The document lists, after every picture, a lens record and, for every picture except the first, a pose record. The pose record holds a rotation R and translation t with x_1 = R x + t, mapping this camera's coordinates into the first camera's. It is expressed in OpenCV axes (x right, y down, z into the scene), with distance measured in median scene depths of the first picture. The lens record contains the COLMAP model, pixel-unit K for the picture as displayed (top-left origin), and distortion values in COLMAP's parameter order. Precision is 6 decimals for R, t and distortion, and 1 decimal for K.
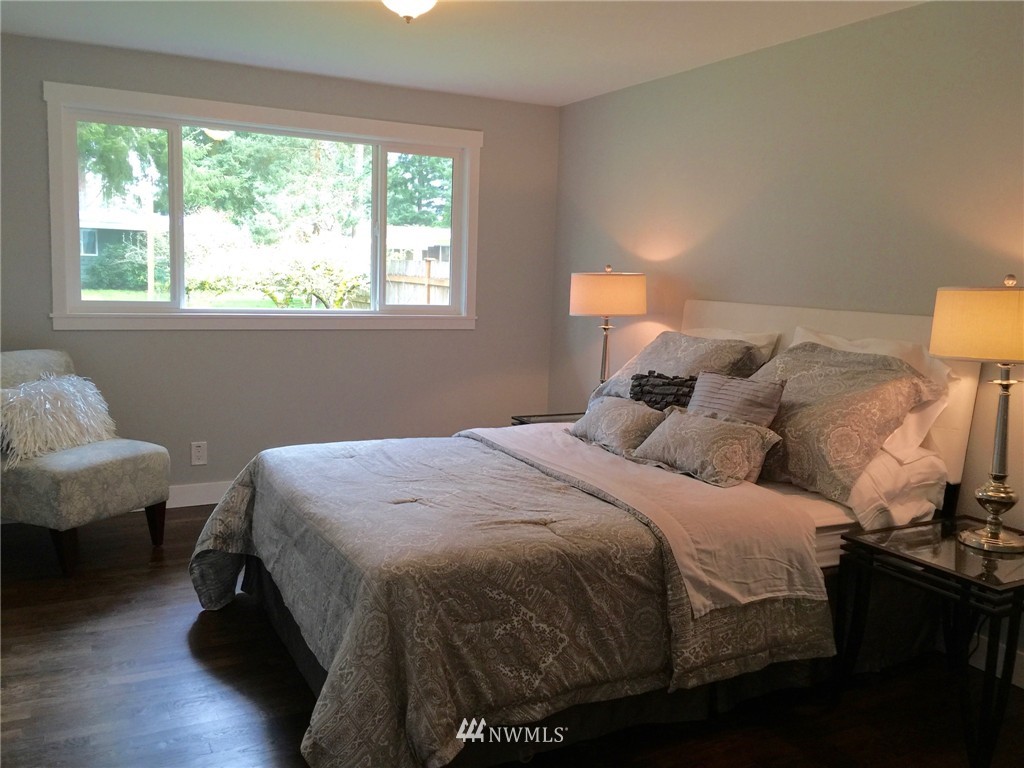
lens RADIAL K [[888.8, 0, 506.3], [0, 888.8, 386.9], [0, 0, 1]] dist [0.087377, -0.111553]
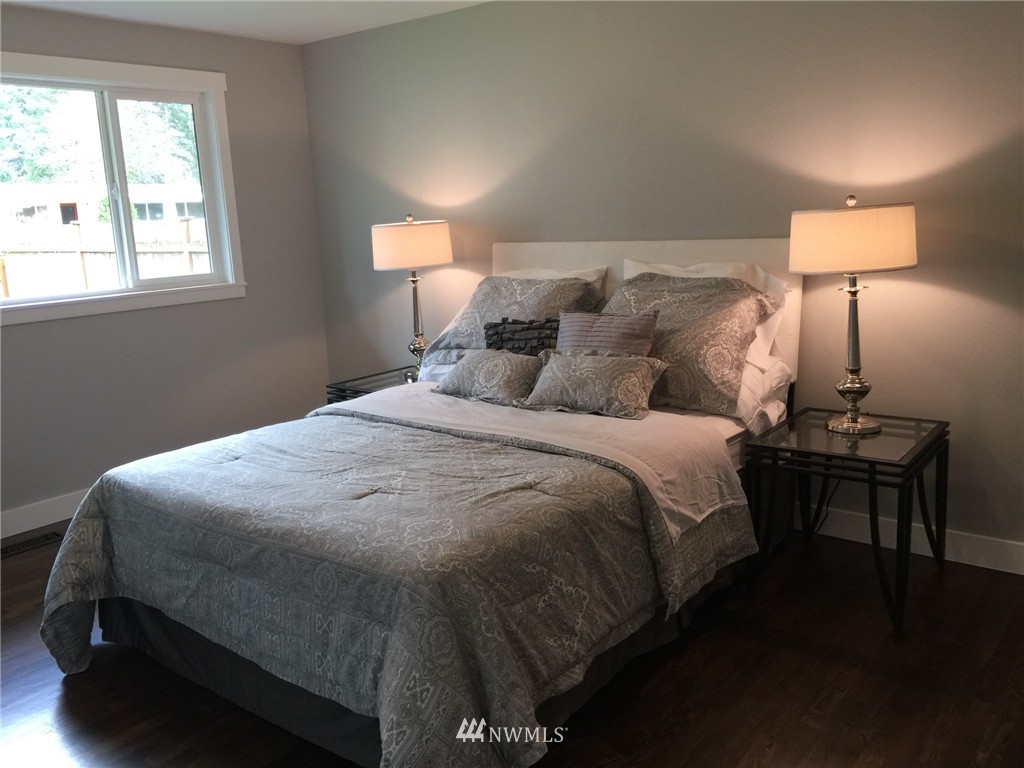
lens RADIAL K [[888.8, 0, 505.3], [0, 888.8, 379.1], [0, 0, 1]] dist [0.087377, -0.111553]
pose [[0.906238, -0.151220, 0.394797, -0.288102], [0.129286, 0.988231, 0.081755, -0.037700], [-0.402514, -0.023048, 0.915124, 0.104612]]
